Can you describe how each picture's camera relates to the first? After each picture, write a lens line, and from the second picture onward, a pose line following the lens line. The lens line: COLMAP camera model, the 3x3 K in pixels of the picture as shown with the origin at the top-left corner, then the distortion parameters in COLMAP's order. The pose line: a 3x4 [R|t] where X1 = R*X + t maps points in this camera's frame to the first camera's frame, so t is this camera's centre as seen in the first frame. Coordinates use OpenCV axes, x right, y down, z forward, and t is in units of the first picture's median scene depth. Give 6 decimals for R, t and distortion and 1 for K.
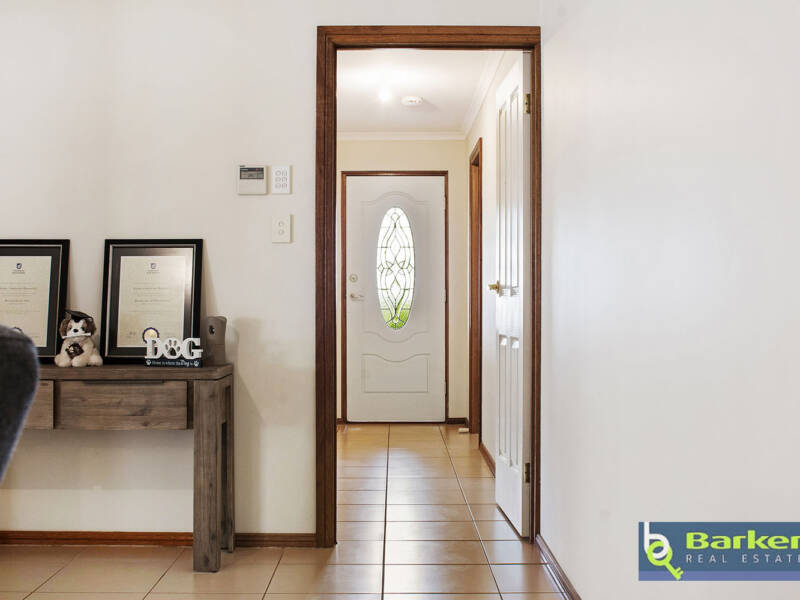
lens RADIAL K [[916.9, 0, 399.2], [0, 916.9, 299.0], [0, 0, 1]] dist [-0.020272, 0.000000]
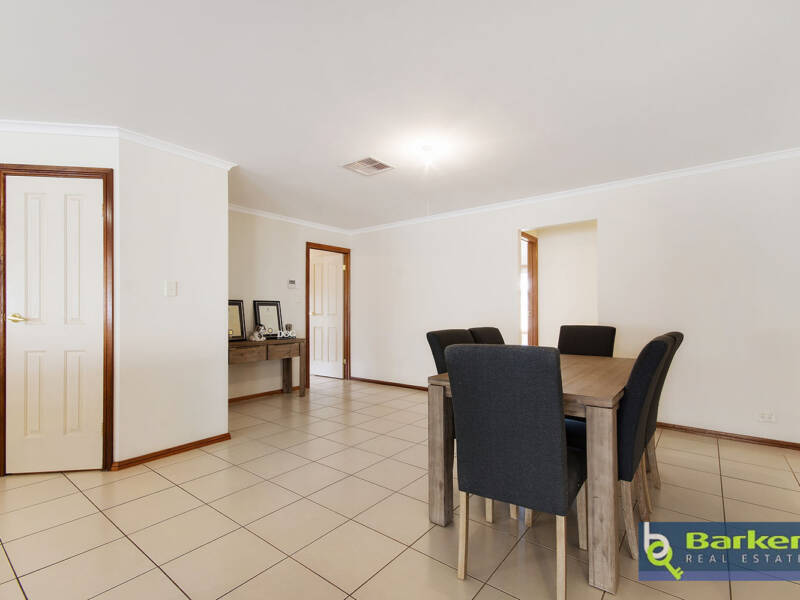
lens RADIAL K [[390.7, 0, 399.5], [0, 390.7, 305.9], [0, 0, 1]] dist [-0.002330, 0.000438]
pose [[0.617099, 0.015826, 0.786726, -1.067433], [-0.001893, 0.999825, -0.018627, -0.022547], [-0.786883, 0.010006, 0.617021, -0.216511]]
